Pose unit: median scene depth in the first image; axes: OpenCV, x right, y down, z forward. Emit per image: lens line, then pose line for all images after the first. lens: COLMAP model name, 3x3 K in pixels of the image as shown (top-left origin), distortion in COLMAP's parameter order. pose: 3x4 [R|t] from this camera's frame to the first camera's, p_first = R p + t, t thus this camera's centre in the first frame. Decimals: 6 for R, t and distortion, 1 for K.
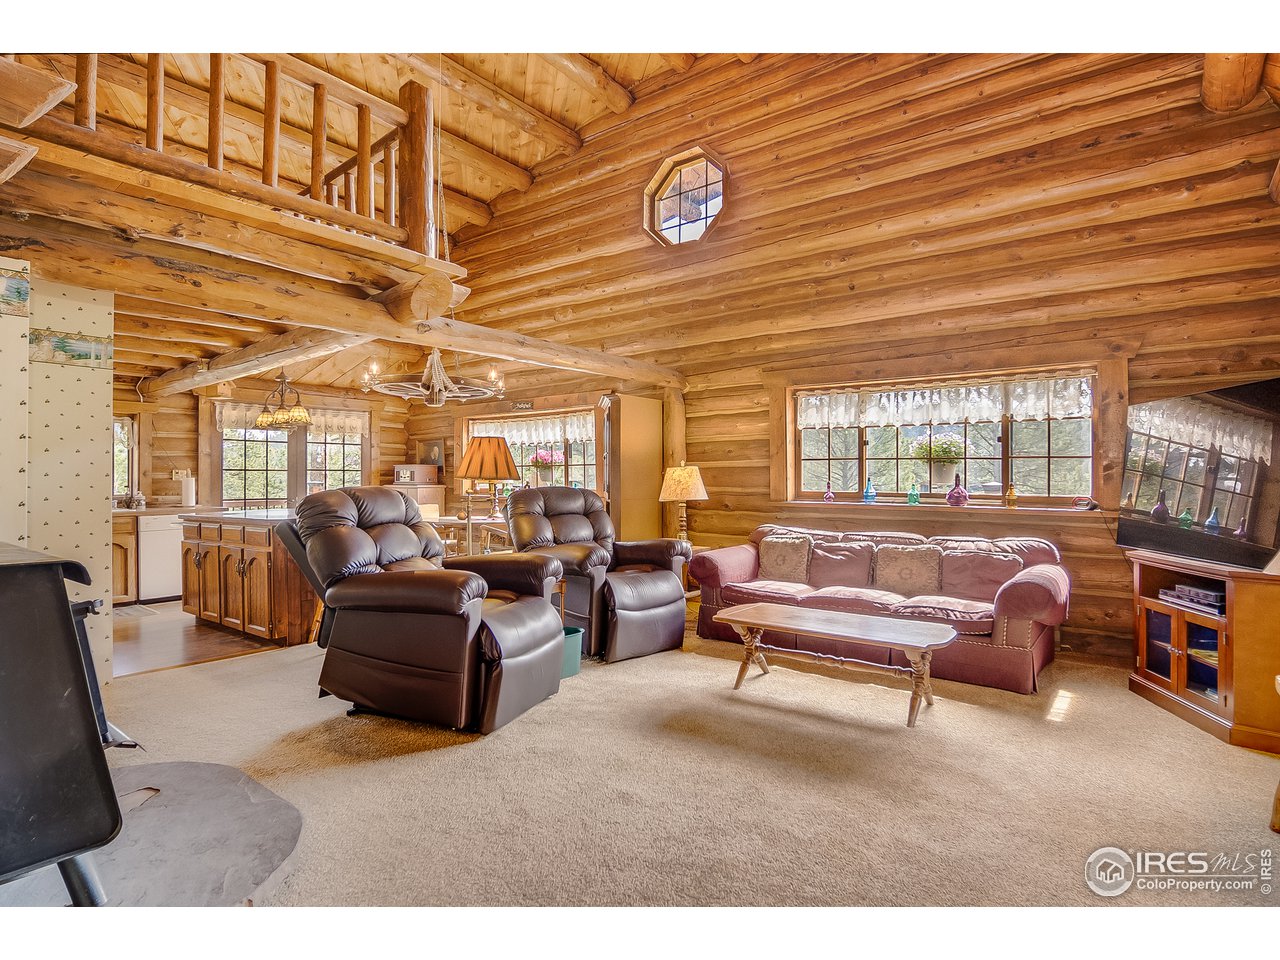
lens RADIAL K [[680.6, 0, 642.4], [0, 680.6, 478.2], [0, 0, 1]] dist [-0.005436, -0.000683]
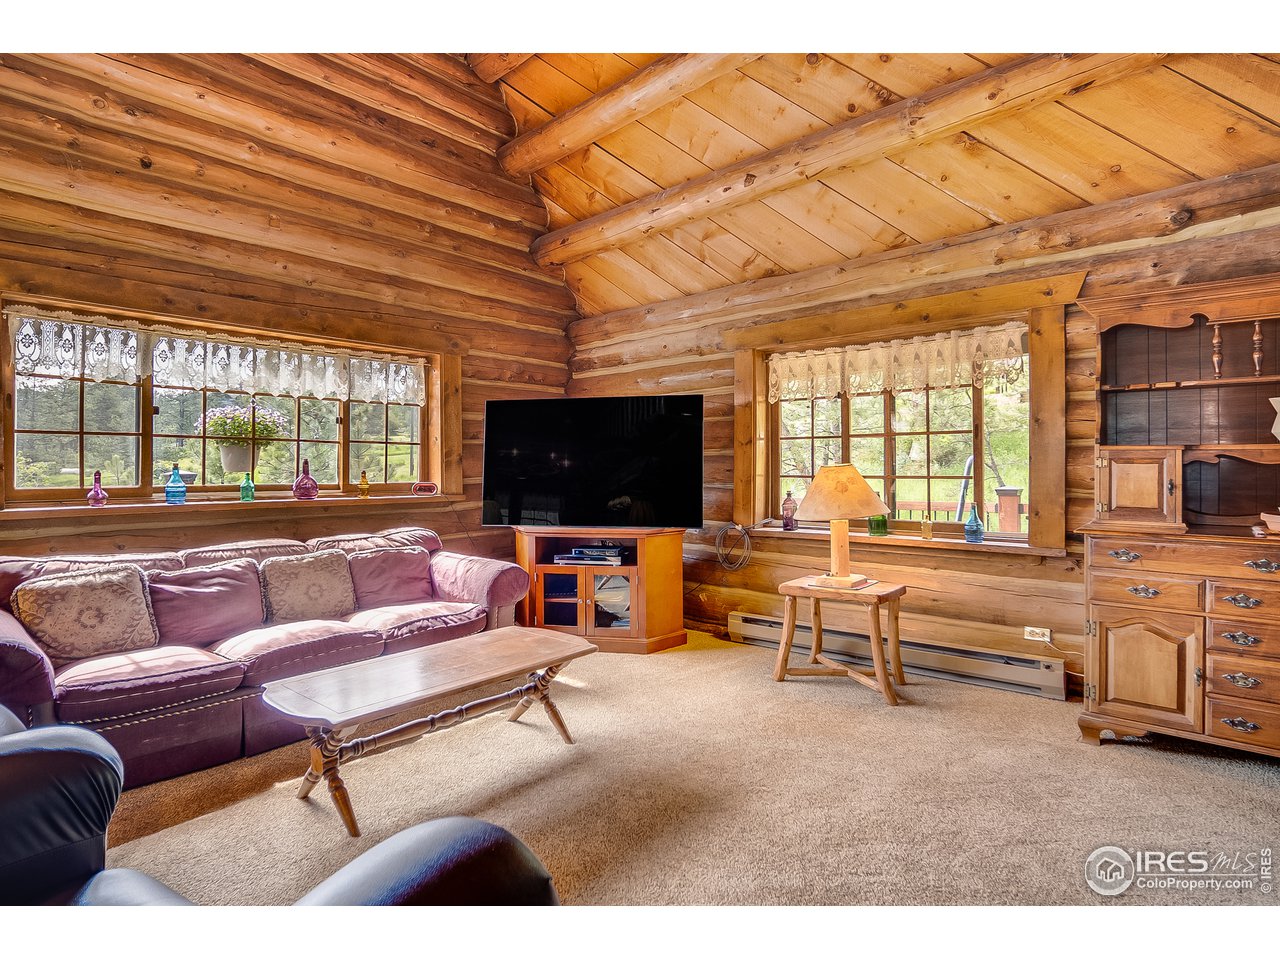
lens RADIAL K [[661.1, 0, 669.6], [0, 661.1, 454.8], [0, 0, 1]] dist [0.003765, -0.000673]
pose [[0.064191, 0.013496, 0.997846, -0.299077], [0.001854, 0.999905, -0.013643, -0.000477], [-0.997936, 0.002726, 0.064160, 0.522192]]
